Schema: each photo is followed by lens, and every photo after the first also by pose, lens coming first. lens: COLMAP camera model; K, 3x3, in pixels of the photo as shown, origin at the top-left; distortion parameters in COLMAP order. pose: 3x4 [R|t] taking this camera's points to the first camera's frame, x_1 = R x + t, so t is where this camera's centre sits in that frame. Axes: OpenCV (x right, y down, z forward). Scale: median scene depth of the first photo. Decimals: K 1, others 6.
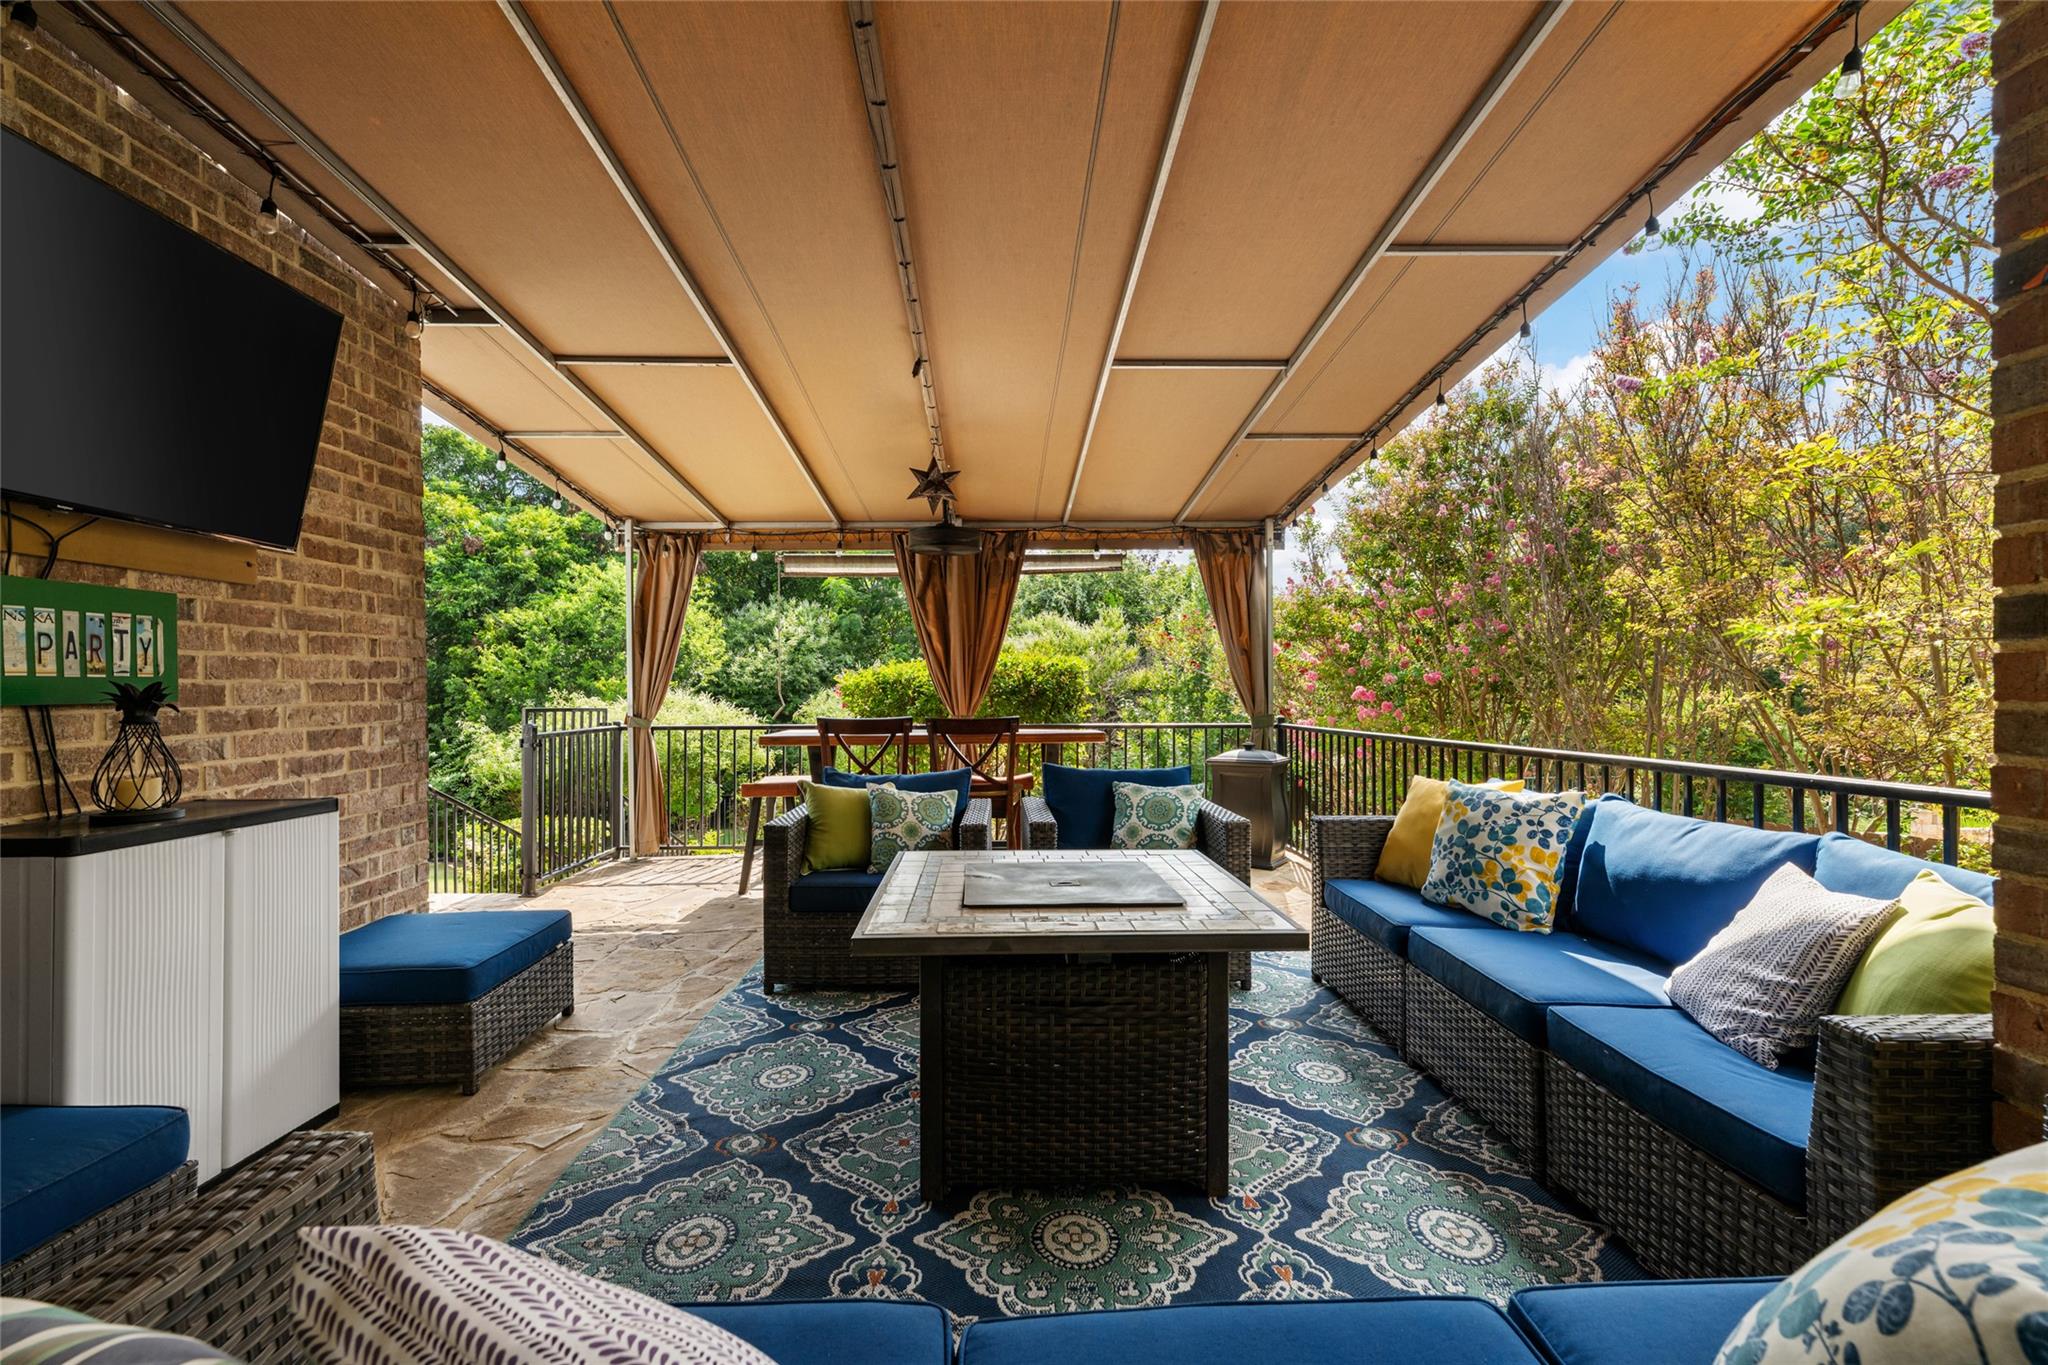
lens RADIAL K [[838.4, 0, 1021.0], [0, 838.4, 699.5], [0, 0, 1]] dist [0.007563, 0.001269]
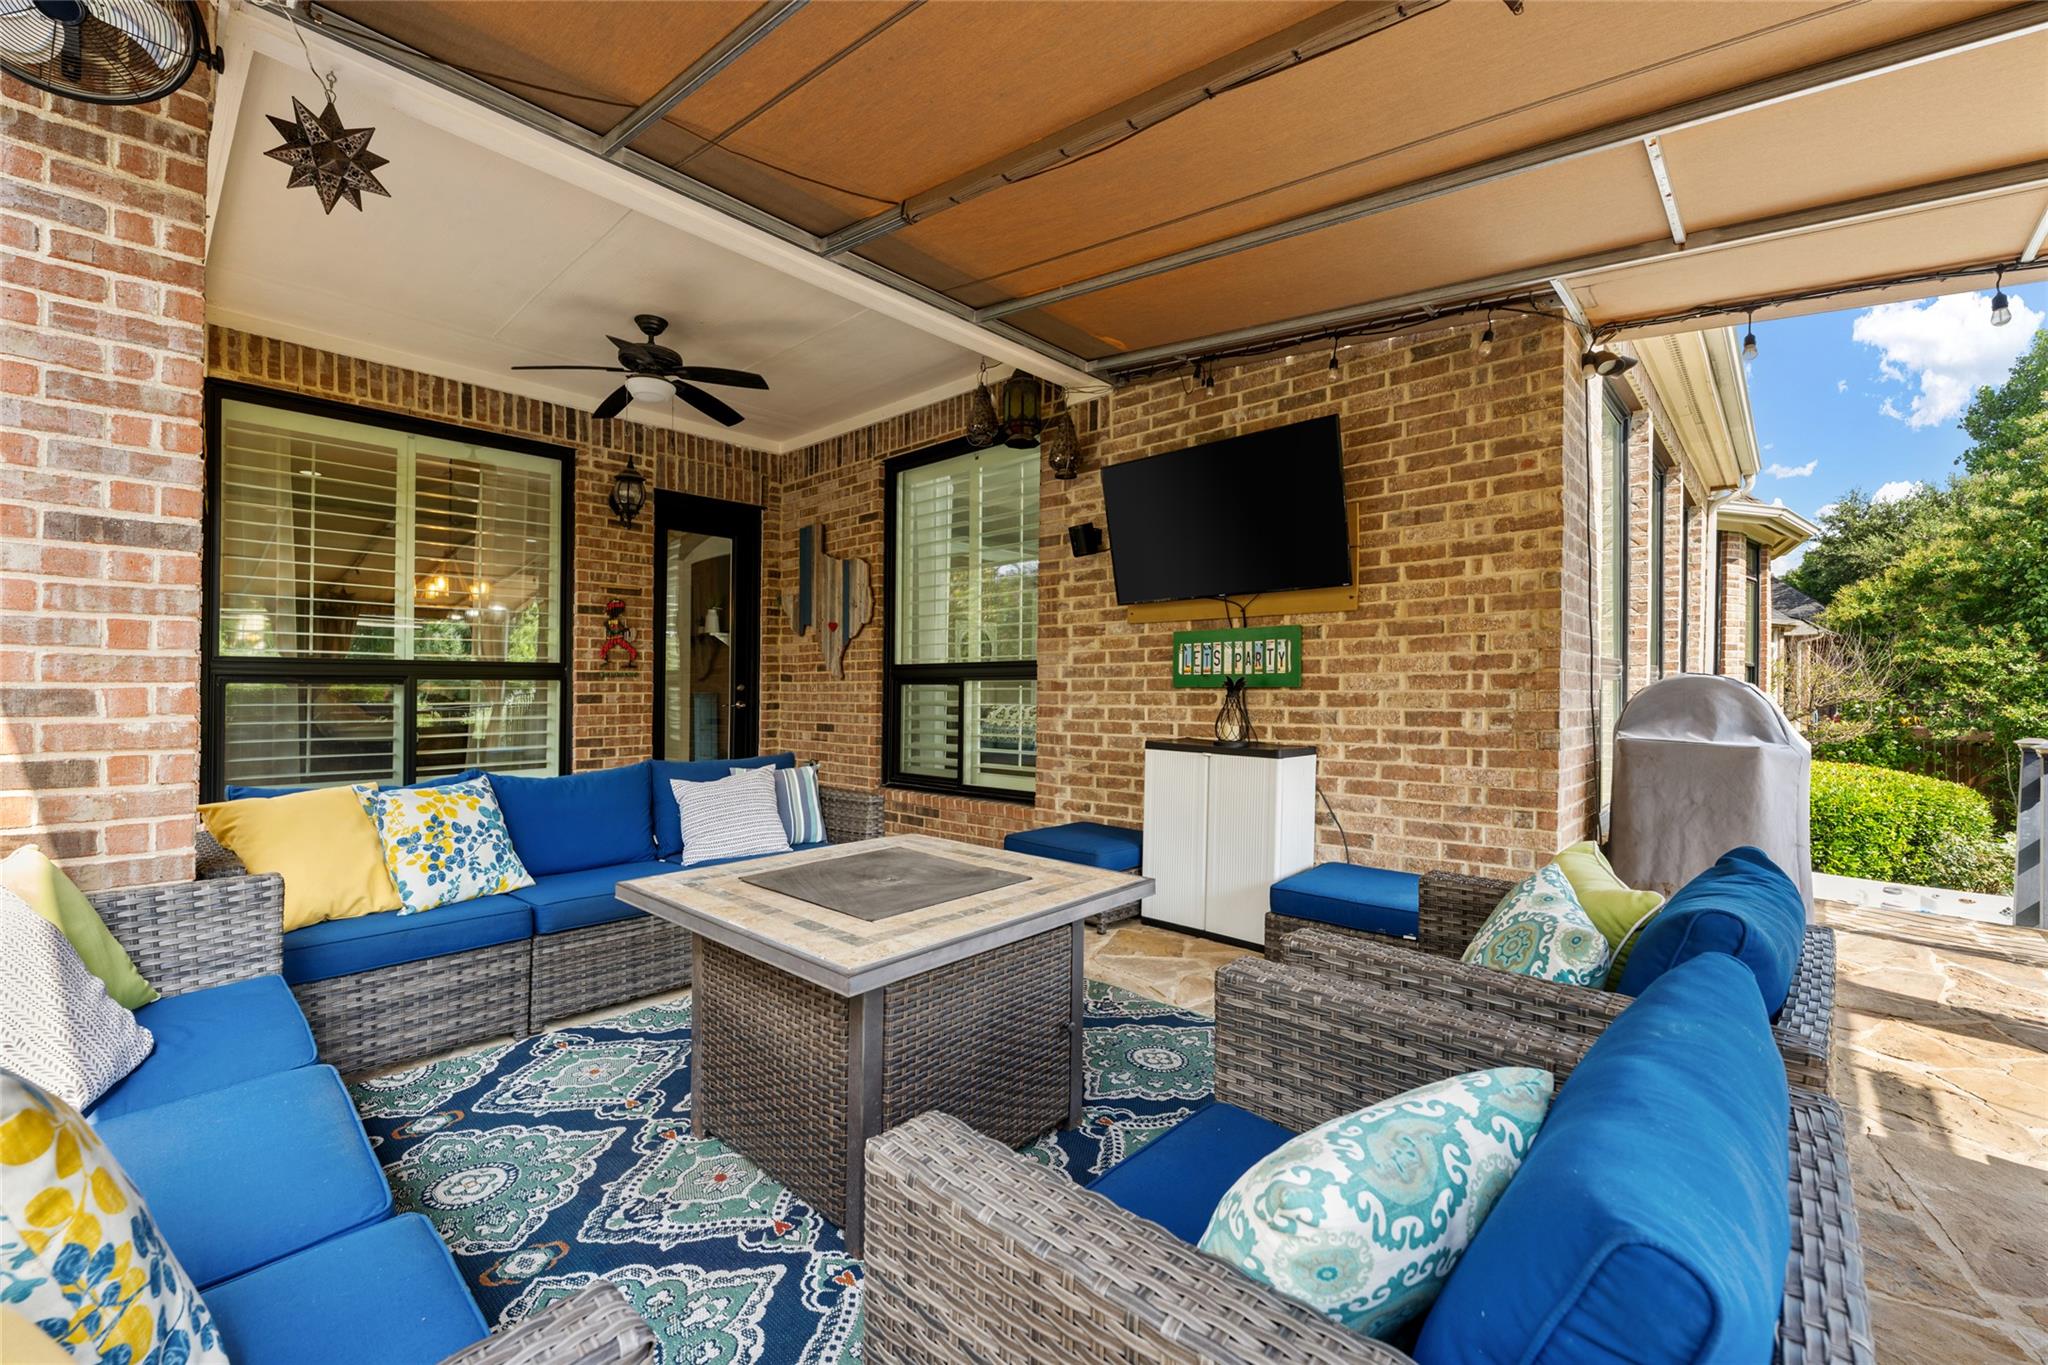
lens RADIAL K [[838.4, 0, 1008.3], [0, 838.4, 677.5], [0, 0, 1]] dist [0.007563, 0.001269]
pose [[-0.702849, -0.007616, -0.711298, 0.555621], [-0.010920, 0.999940, 0.000083, -0.009049], [0.711255, 0.007825, -0.702891, 1.544674]]
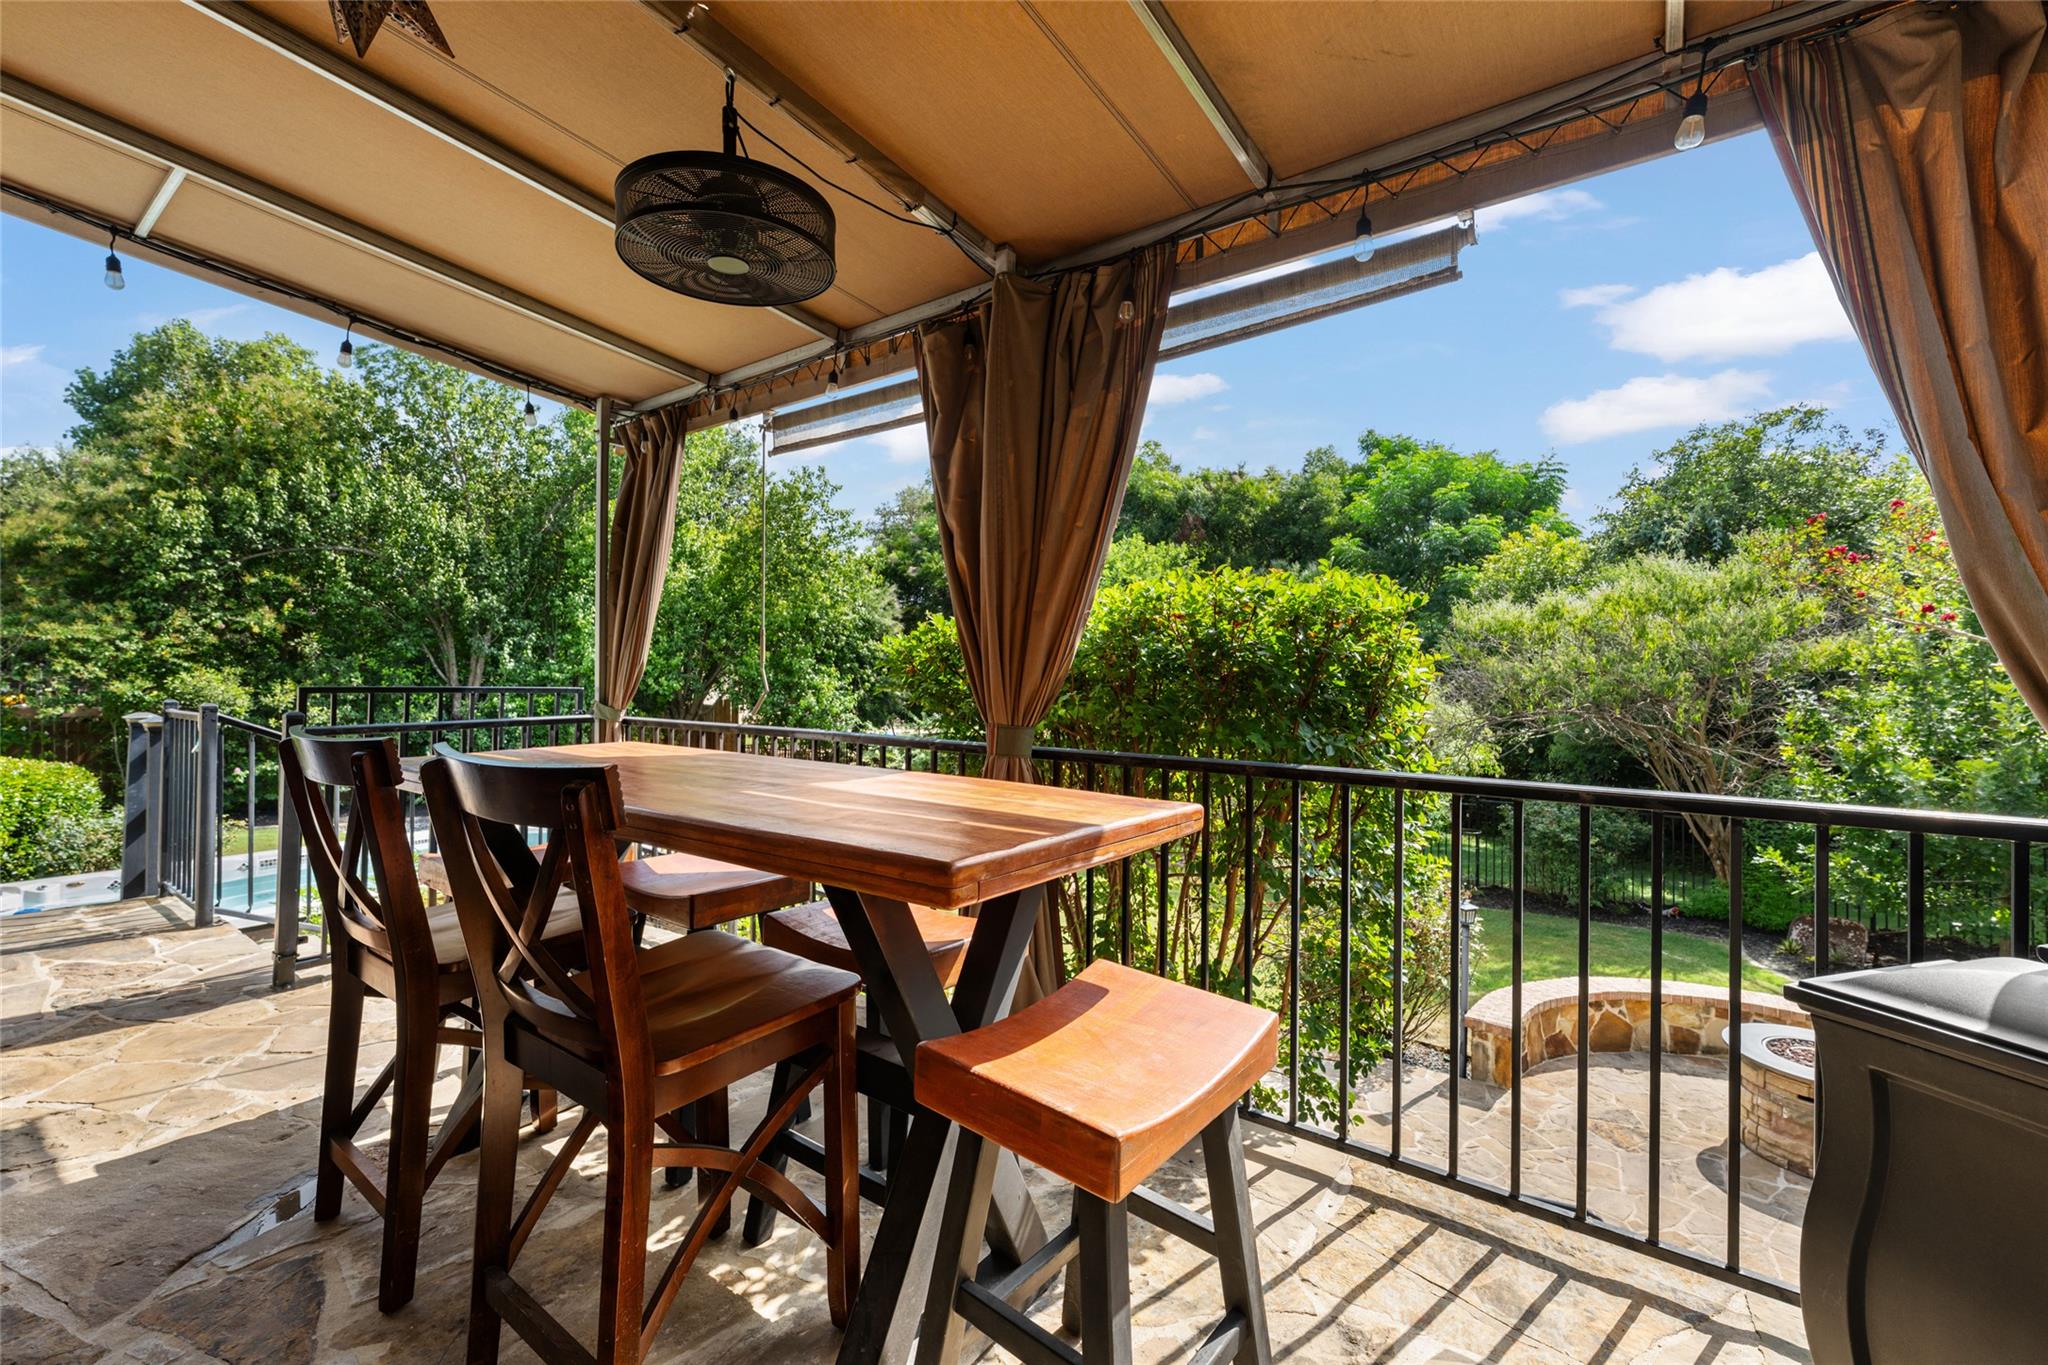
lens RADIAL K [[838.4, 0, 1027.1], [0, 838.4, 672.7], [0, 0, 1]] dist [0.007563, 0.001269]
pose [[0.790243, 0.007742, -0.612745, 0.442169], [-0.013685, 0.999894, -0.005016, -0.009270], [0.612641, 0.012349, 0.790265, 1.544997]]
